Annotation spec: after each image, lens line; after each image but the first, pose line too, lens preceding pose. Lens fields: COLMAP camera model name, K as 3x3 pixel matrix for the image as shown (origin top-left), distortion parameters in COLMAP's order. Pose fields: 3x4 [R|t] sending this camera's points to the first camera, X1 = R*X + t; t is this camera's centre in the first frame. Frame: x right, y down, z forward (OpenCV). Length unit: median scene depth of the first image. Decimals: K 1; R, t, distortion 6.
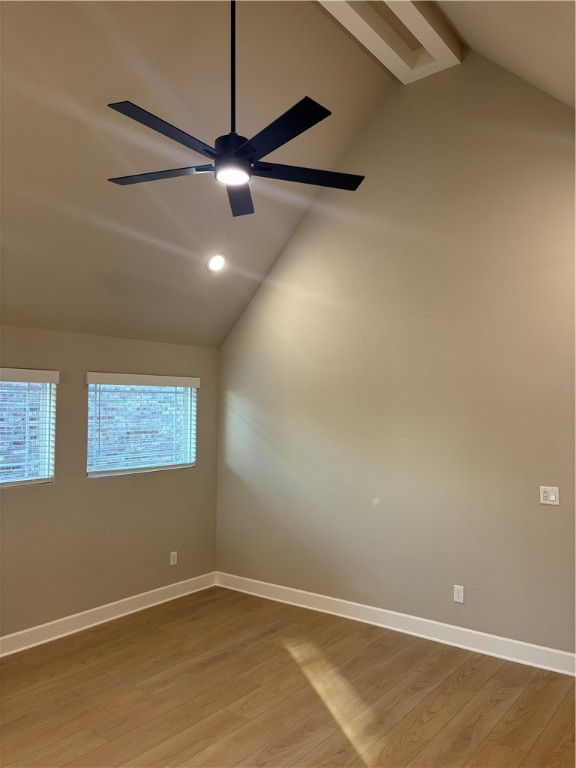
lens RADIAL K [[565.2, 0, 287.9], [0, 565.2, 388.7], [0, 0, 1]] dist [0.029163, -0.031591]
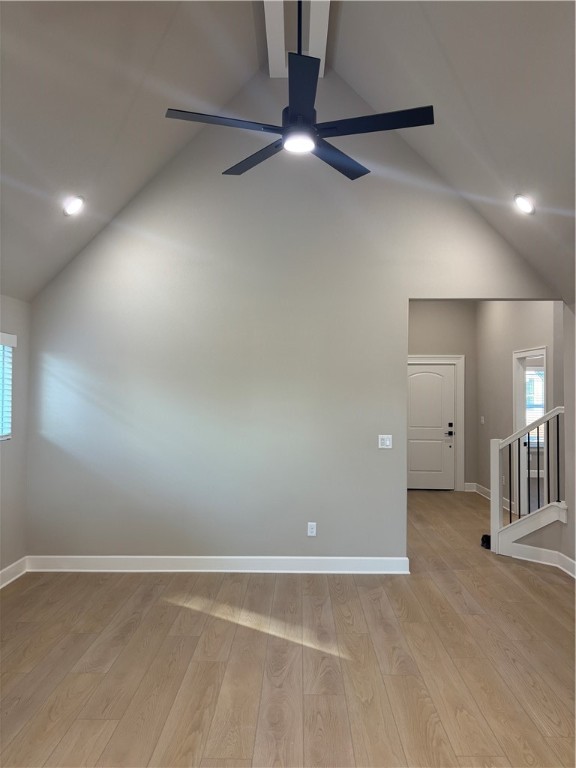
lens RADIAL K [[565.2, 0, 287.9], [0, 565.2, 388.7], [0, 0, 1]] dist [0.029163, -0.031591]
pose [[0.810027, 0.007266, 0.586347, -0.474855], [-0.030007, 0.999127, 0.029072, 0.034465], [-0.585624, -0.041143, 0.809538, 0.081779]]
